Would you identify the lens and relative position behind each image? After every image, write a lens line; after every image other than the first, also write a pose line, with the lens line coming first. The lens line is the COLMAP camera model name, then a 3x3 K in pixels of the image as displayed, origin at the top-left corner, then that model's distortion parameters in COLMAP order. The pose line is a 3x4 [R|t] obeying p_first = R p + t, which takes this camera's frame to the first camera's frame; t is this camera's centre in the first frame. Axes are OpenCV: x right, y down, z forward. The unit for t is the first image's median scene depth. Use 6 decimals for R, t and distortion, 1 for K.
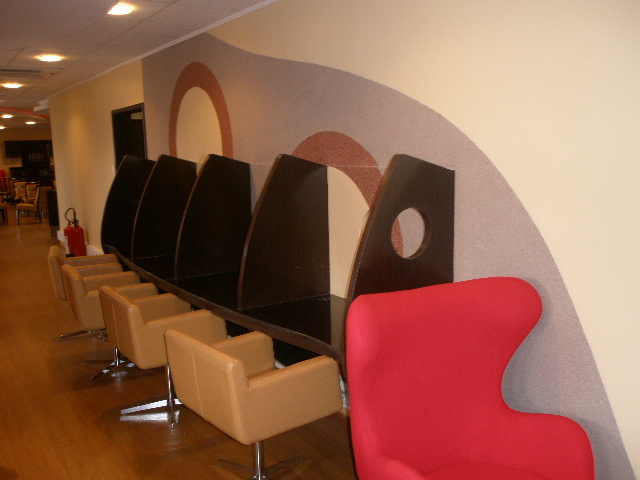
lens RADIAL K [[624.6, 0, 320.1], [0, 624.6, 241.2], [0, 0, 1]] dist [-0.024893, 0.000000]
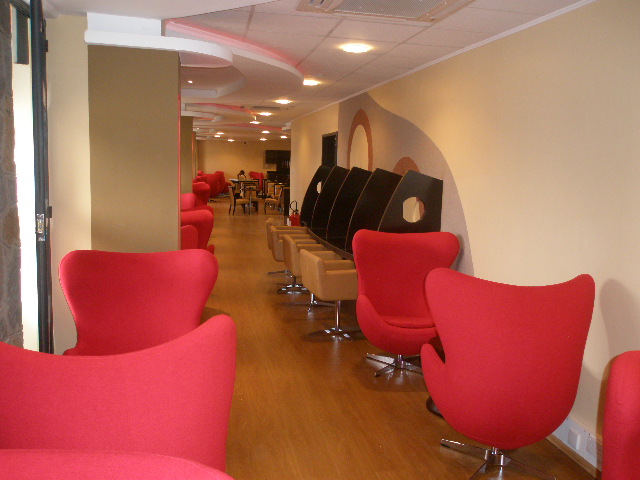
lens RADIAL K [[624.6, 0, 321.0], [0, 624.6, 238.4], [0, 0, 1]] dist [-0.024893, 0.000000]
pose [[0.924077, 0.096467, -0.369831, 0.223189], [-0.107671, 0.994139, -0.009719, 0.046466], [0.366726, 0.048801, 0.929048, -0.346634]]
